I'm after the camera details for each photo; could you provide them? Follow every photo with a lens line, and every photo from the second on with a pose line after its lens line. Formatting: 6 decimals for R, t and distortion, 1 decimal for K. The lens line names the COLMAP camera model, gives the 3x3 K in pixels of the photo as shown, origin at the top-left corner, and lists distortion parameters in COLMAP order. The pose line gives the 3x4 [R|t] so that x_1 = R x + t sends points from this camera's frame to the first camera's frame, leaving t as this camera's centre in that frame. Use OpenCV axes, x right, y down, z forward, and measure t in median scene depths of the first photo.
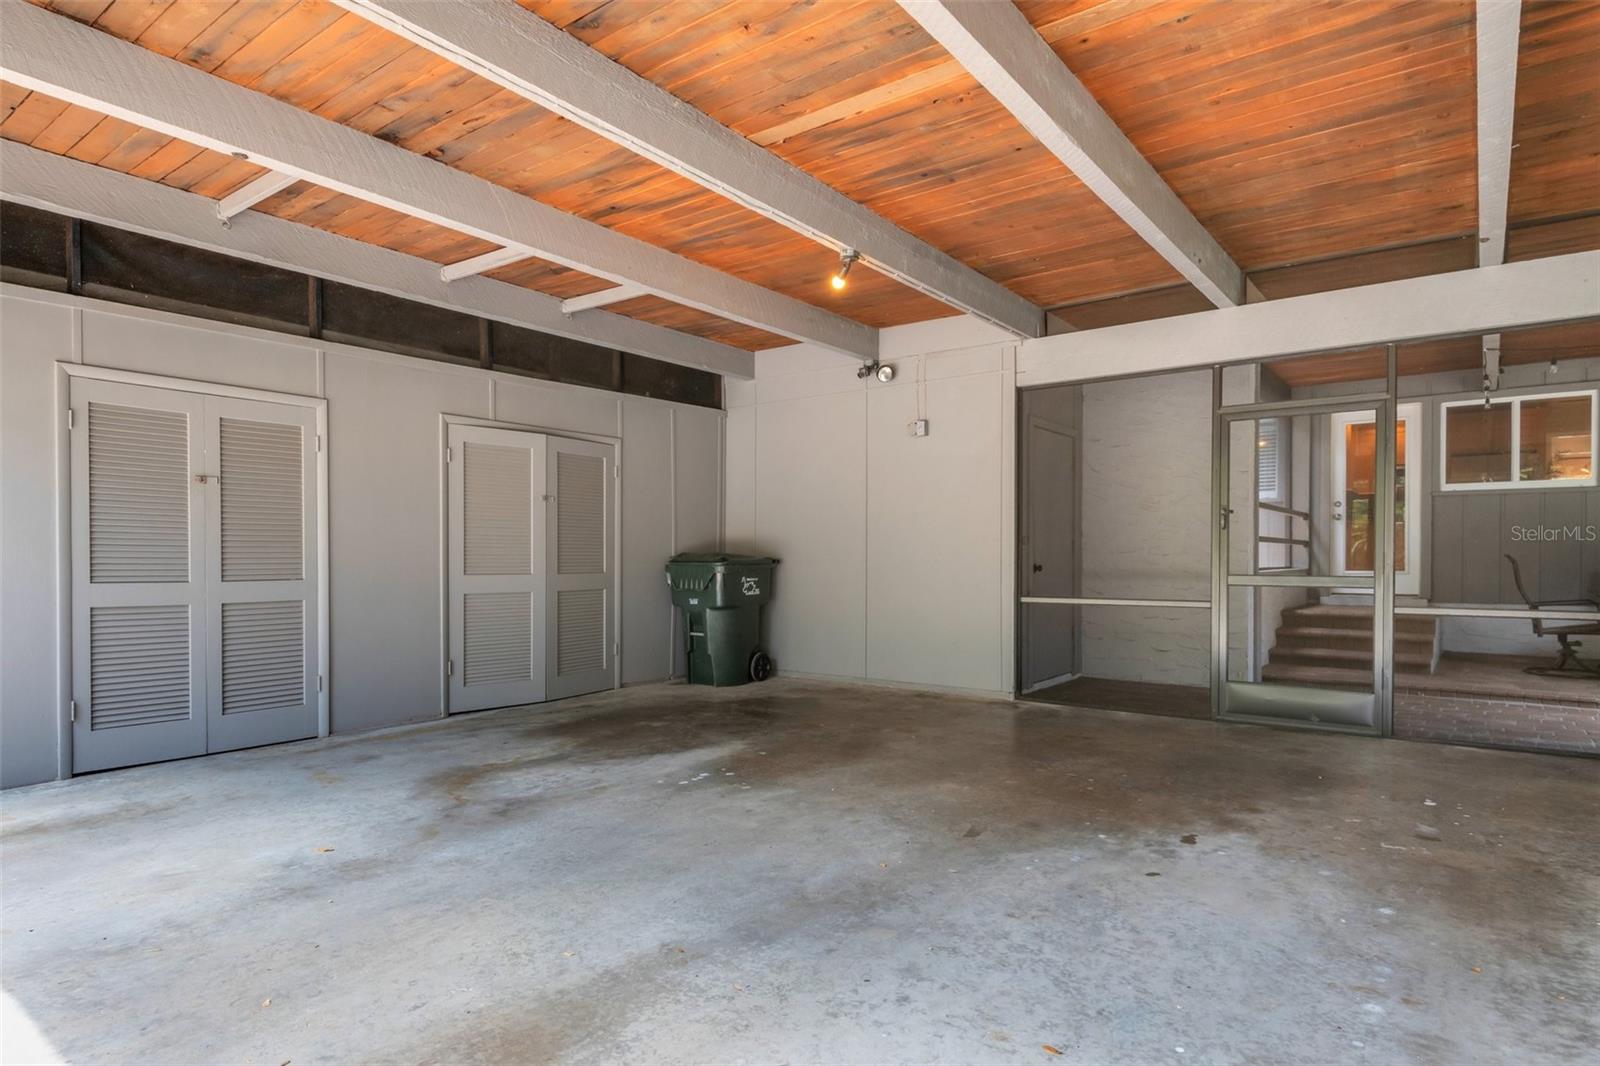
lens RADIAL K [[863.8, 0, 809.5], [0, 863.8, 565.0], [0, 0, 1]] dist [0.004930, 0.000144]
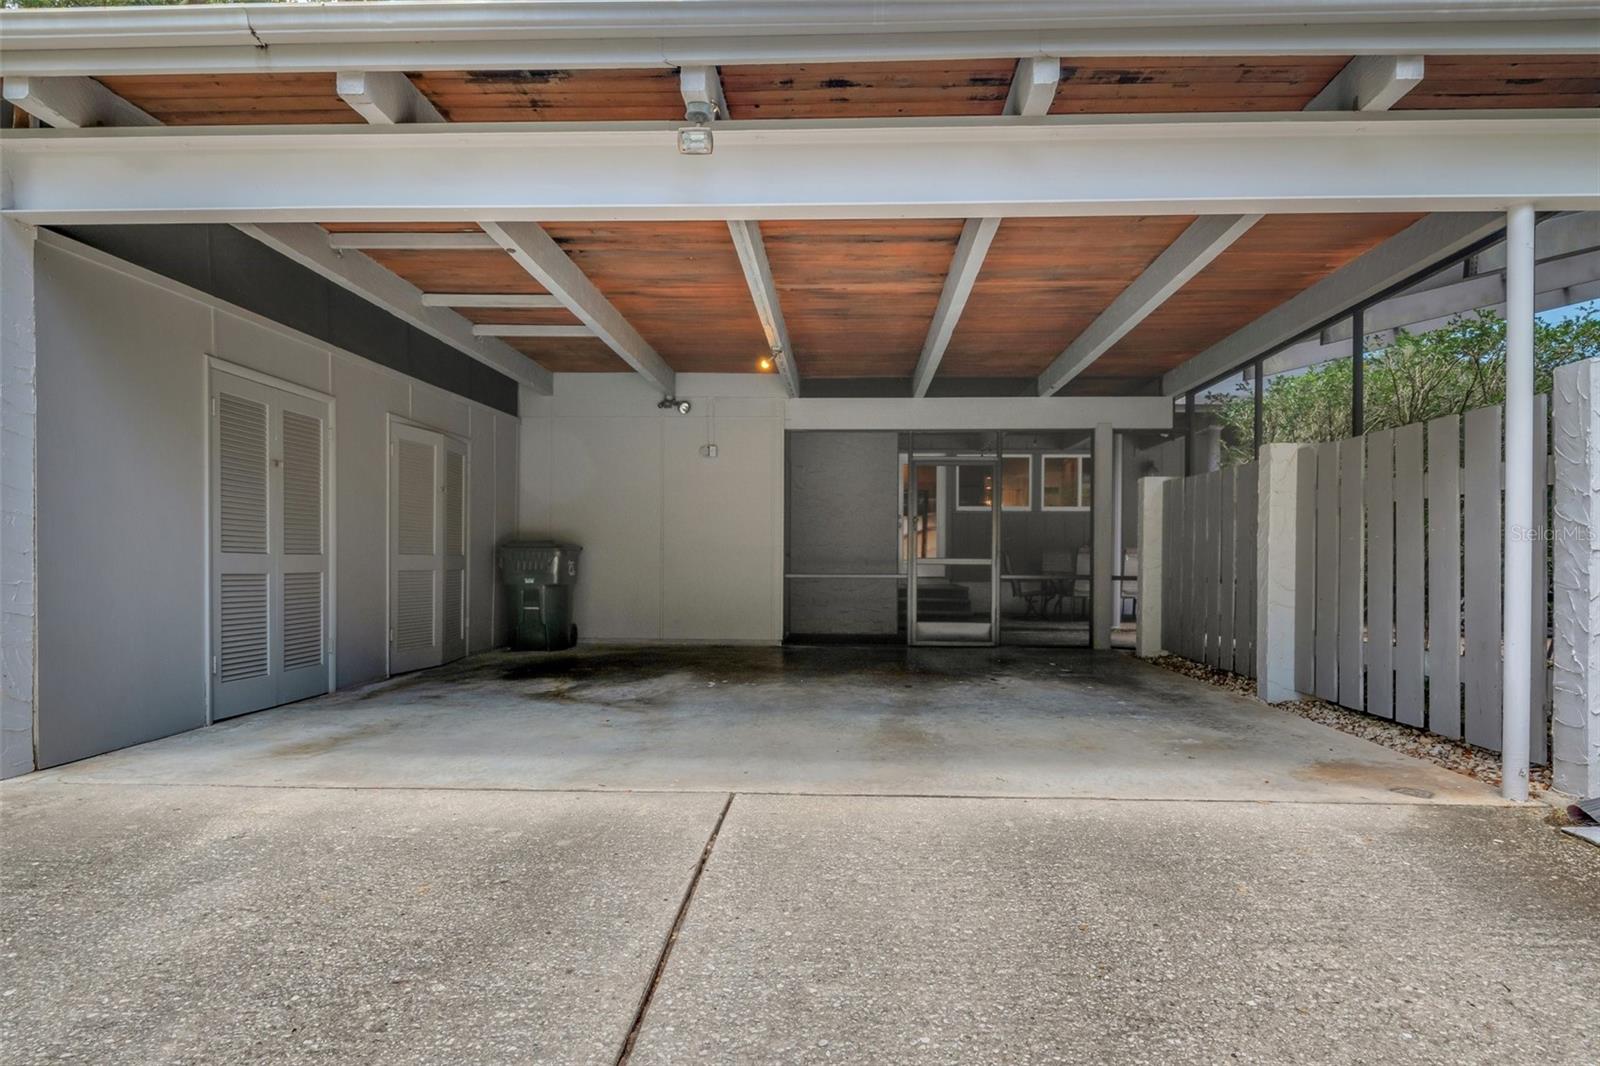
lens RADIAL K [[863.8, 0, 809.5], [0, 863.8, 565.0], [0, 0, 1]] dist [0.004930, 0.000144]
pose [[0.834531, 0.002605, 0.550955, -0.833903], [-0.001551, 0.999996, -0.002378, 0.040069], [-0.550959, 0.001130, 0.834532, -0.372508]]
